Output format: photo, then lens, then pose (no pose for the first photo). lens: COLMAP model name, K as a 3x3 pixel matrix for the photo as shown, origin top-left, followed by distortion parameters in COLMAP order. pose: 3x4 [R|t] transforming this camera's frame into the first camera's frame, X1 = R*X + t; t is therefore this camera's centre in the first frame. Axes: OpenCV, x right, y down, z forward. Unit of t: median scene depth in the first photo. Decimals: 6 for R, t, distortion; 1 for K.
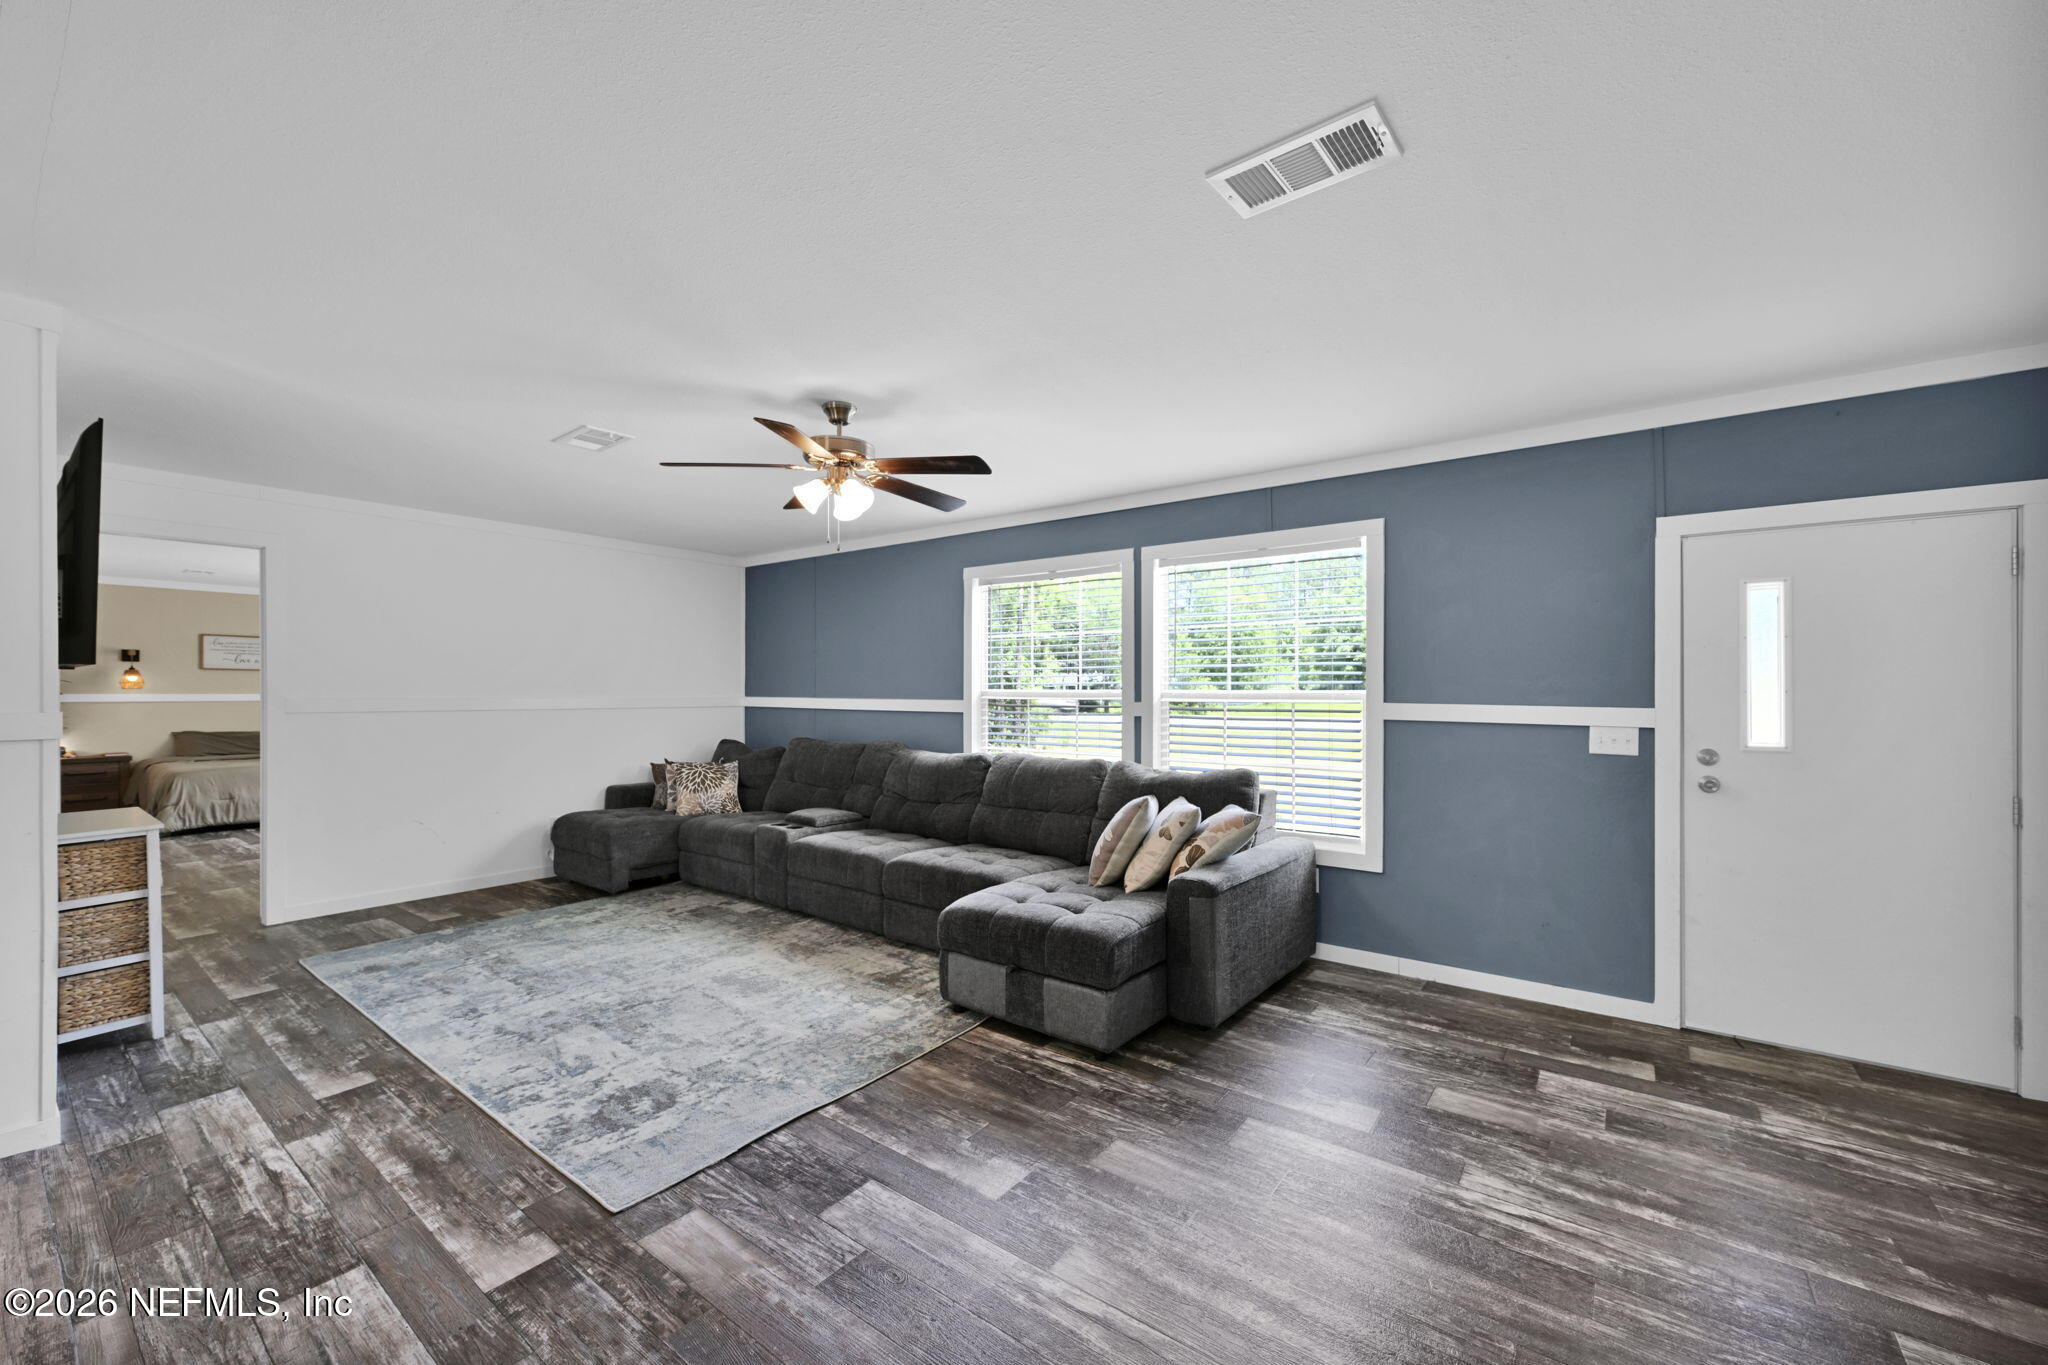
lens RADIAL K [[817.0, 0, 1035.4], [0, 817.0, 691.5], [0, 0, 1]] dist [-0.000082, -0.000166]
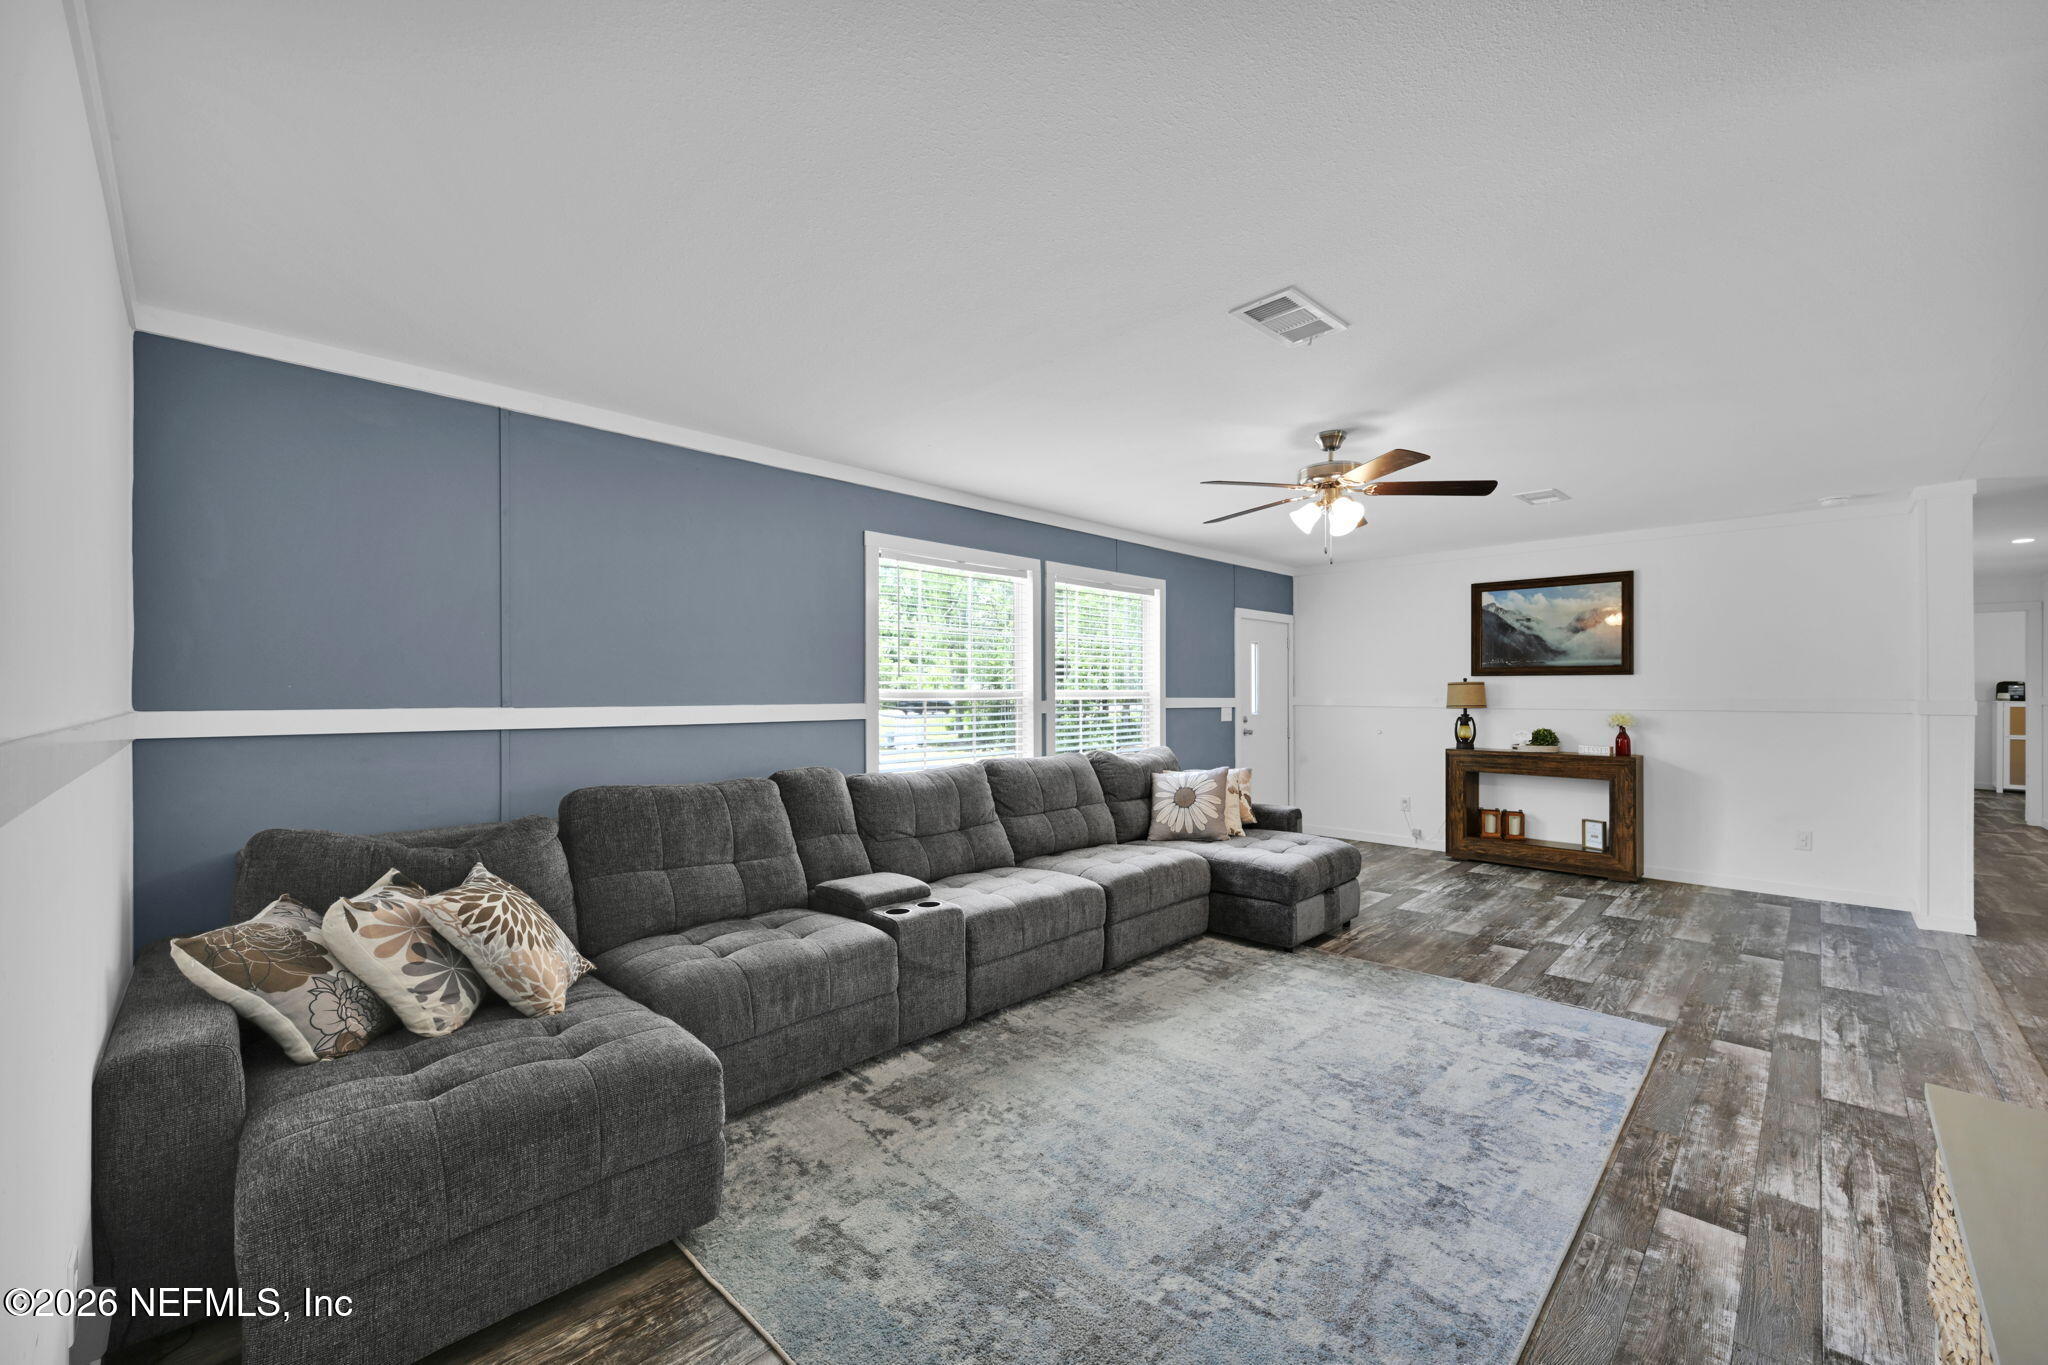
lens RADIAL K [[813.7, 0, 1033.0], [0, 813.7, 685.5], [0, 0, 1]] dist [0.000913, 0.000480]
pose [[0.120248, 0.005850, 0.992727, -1.569214], [0.003749, 0.999973, -0.006347, -0.000927], [-0.992737, 0.004485, 0.120222, 1.434775]]
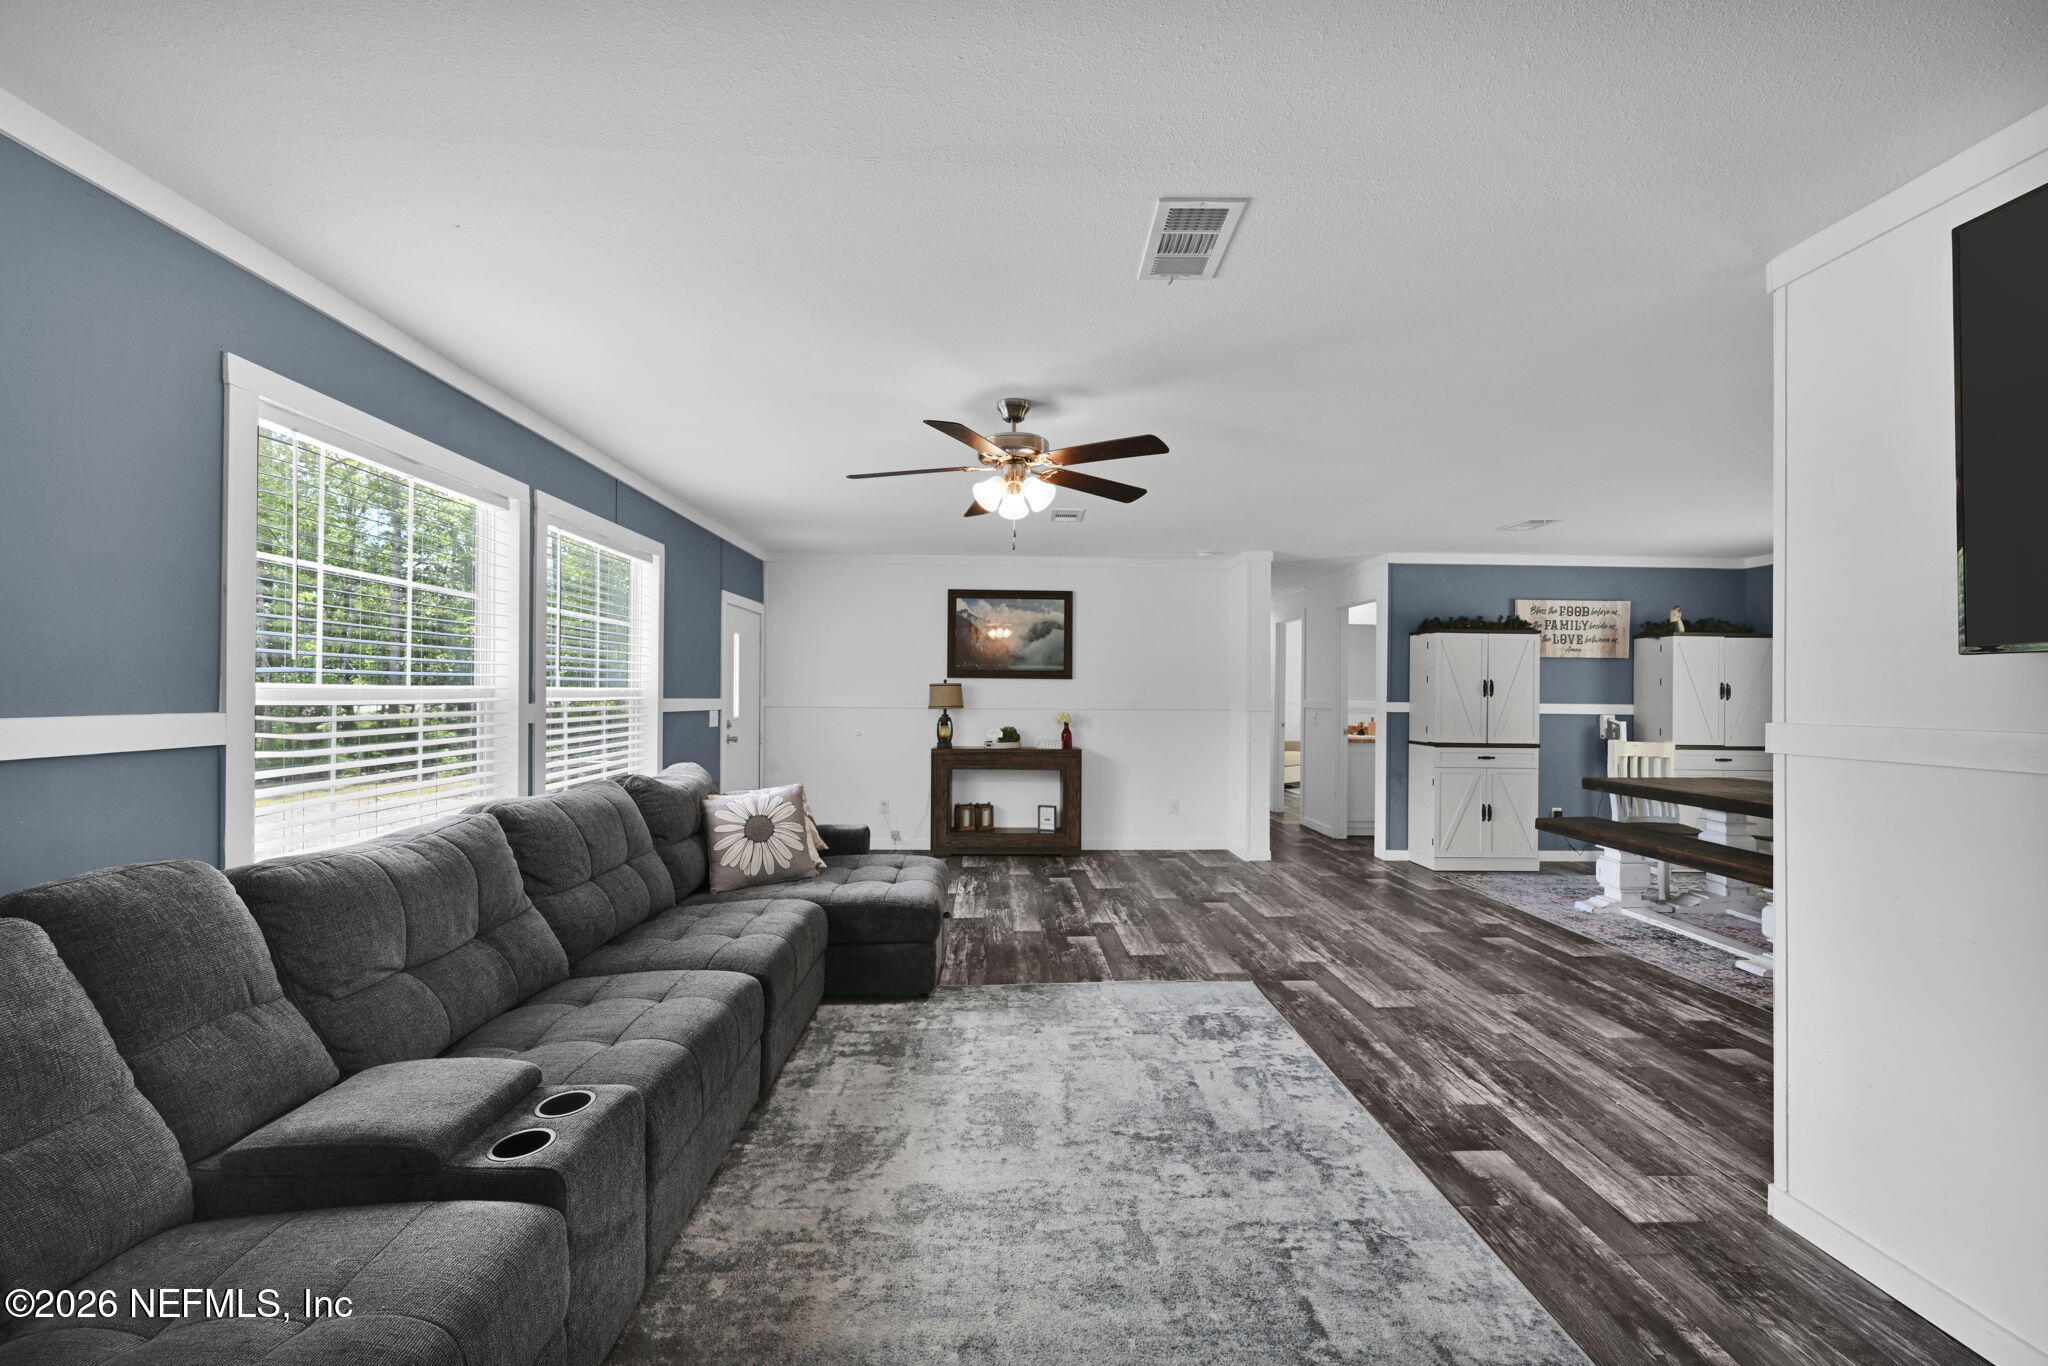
lens RADIAL K [[813.7, 0, 1033.0], [0, 813.7, 686.0], [0, 0, 1]] dist [0.000913, 0.000480]
pose [[-0.640814, 0.000354, 0.767696, -1.140921], [-0.005908, 0.999968, -0.005392, -0.002104], [-0.767674, -0.007990, -0.640791, 1.820201]]
